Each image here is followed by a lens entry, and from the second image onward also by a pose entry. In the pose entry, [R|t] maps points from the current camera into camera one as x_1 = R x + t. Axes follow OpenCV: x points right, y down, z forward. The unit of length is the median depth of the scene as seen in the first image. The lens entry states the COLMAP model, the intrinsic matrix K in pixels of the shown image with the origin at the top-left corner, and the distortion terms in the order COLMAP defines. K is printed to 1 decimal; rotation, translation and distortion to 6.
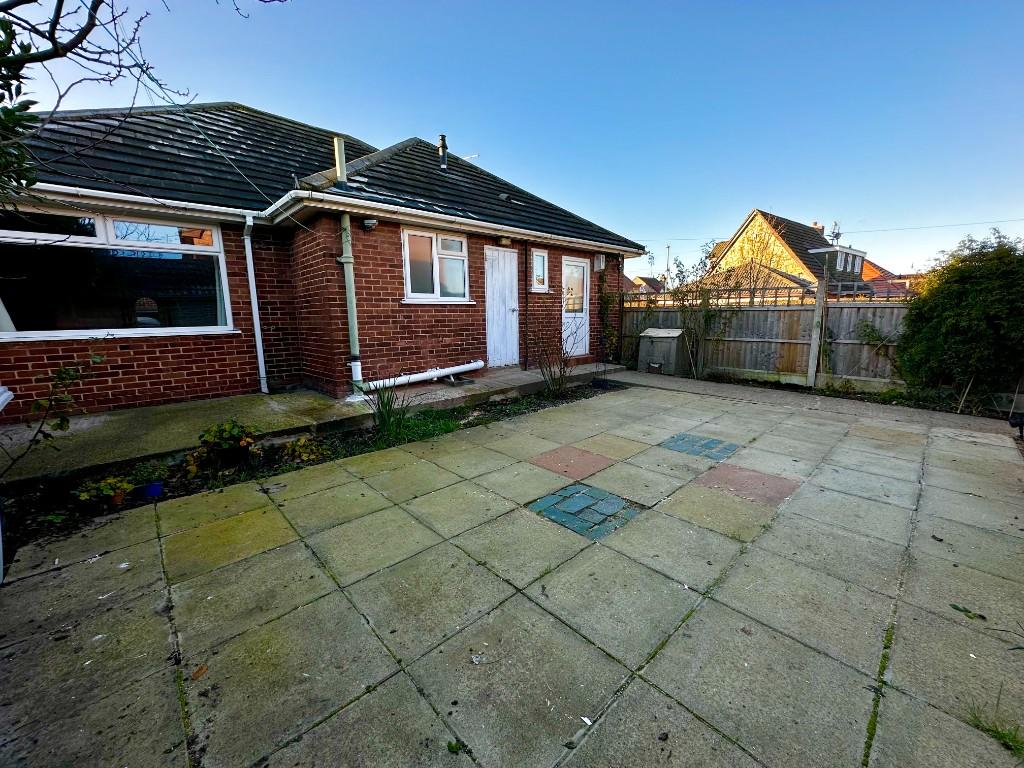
lens RADIAL K [[407.8, 0, 513.1], [0, 407.8, 383.6], [0, 0, 1]] dist [-0.003159, 0.000158]
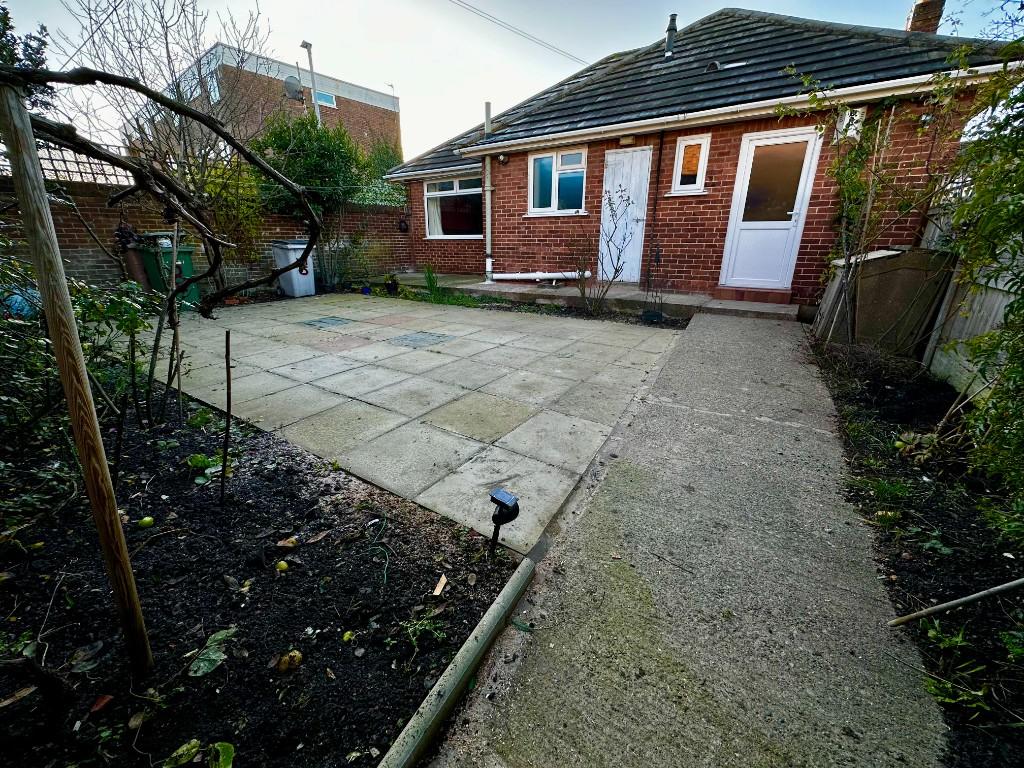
lens RADIAL K [[407.8, 0, 513.1], [0, 407.8, 383.6], [0, 0, 1]] dist [-0.003159, 0.000158]
pose [[0.229308, 0.335252, -0.913796, 1.085230], [-0.166603, 0.938476, 0.302499, -0.082439], [0.958990, 0.082876, 0.271054, 0.638907]]
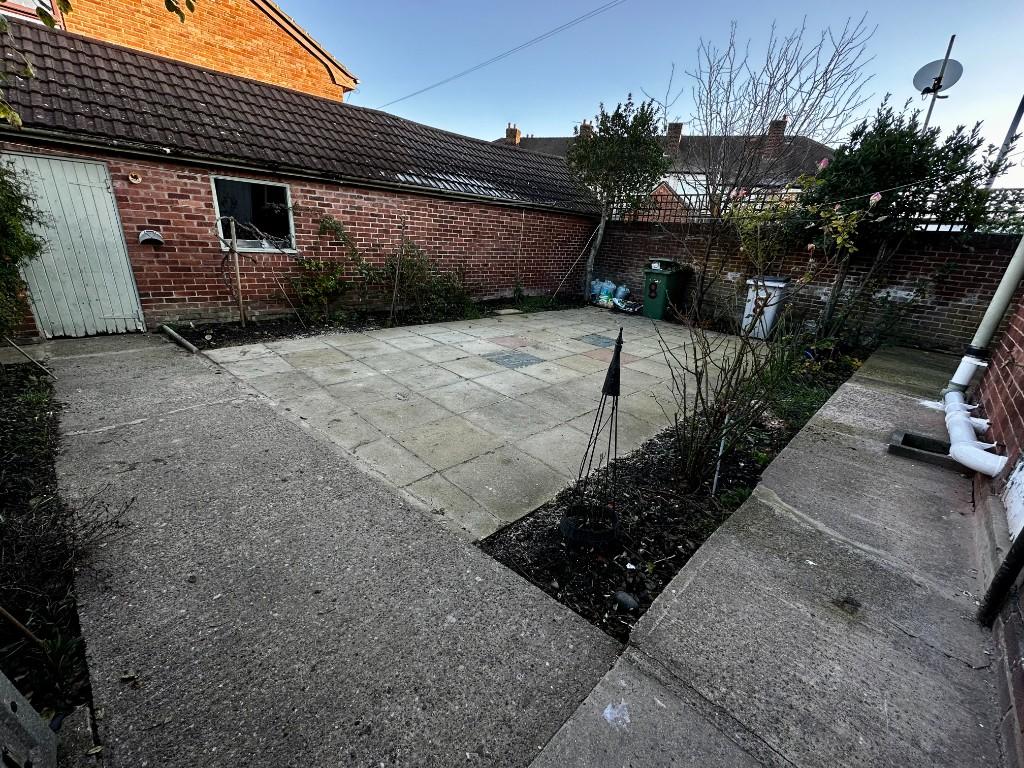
lens RADIAL K [[407.8, 0, 513.1], [0, 407.8, 383.6], [0, 0, 1]] dist [-0.003159, 0.000158]
pose [[-0.998043, -0.046220, -0.042125, 0.338540], [-0.061059, 0.865756, 0.496728, -0.266594], [0.013511, 0.498328, -0.866883, 1.420119]]
